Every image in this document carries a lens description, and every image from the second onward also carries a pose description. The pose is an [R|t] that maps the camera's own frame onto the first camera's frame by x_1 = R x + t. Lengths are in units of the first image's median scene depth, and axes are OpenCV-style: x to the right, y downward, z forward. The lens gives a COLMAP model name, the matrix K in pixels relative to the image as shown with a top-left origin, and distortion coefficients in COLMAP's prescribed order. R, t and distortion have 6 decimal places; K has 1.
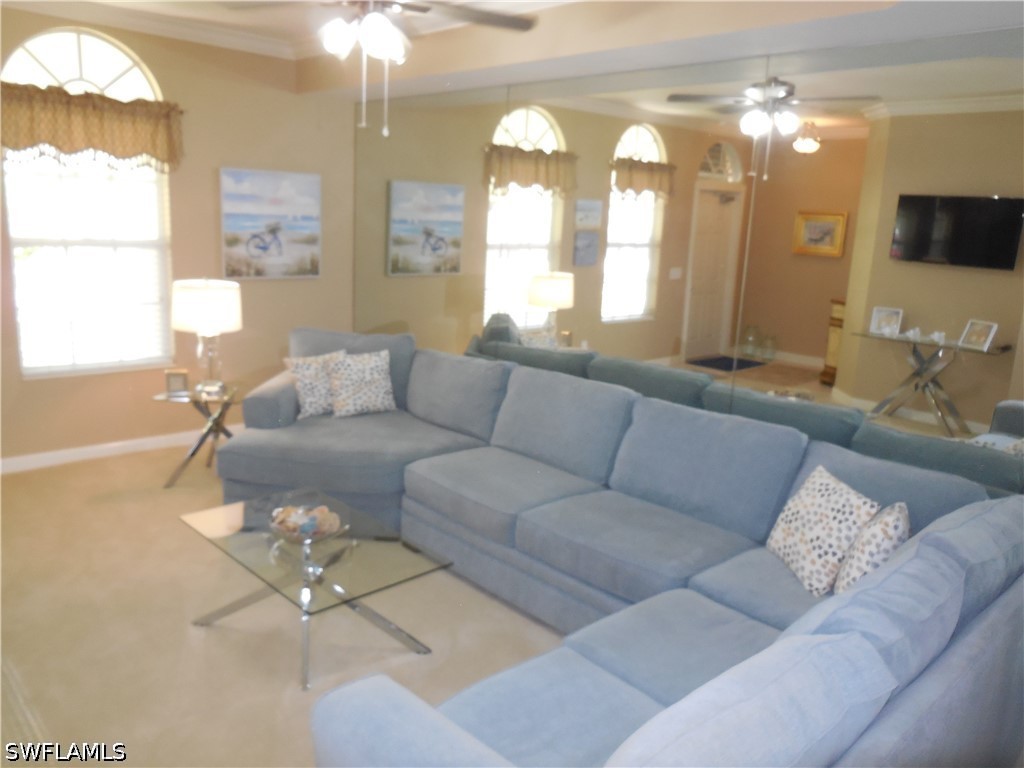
lens RADIAL K [[770.8, 0, 509.8], [0, 770.8, 383.9], [0, 0, 1]] dist [-0.013539, 0.005926]
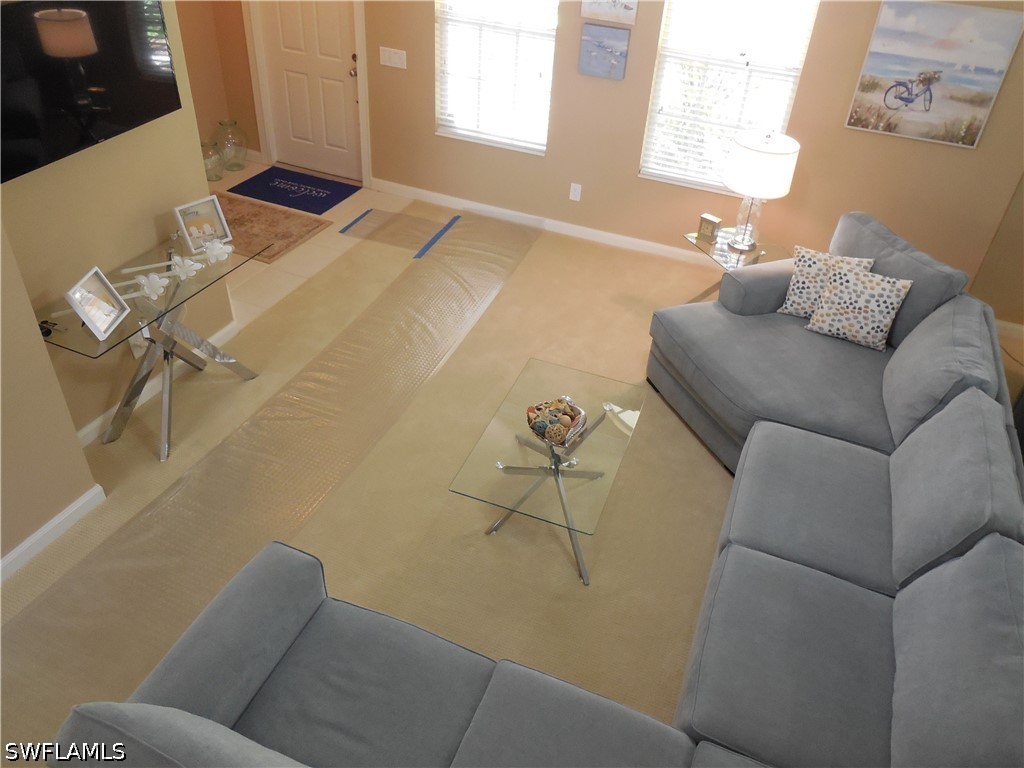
lens RADIAL K [[770.8, 0, 512.8], [0, 770.8, 386.4], [0, 0, 1]] dist [-0.013539, 0.005926]
pose [[0.422974, 0.523456, -0.739653, 0.290741], [-0.231660, 0.851608, 0.470211, -0.212462], [0.876029, -0.027539, 0.481472, 0.222691]]
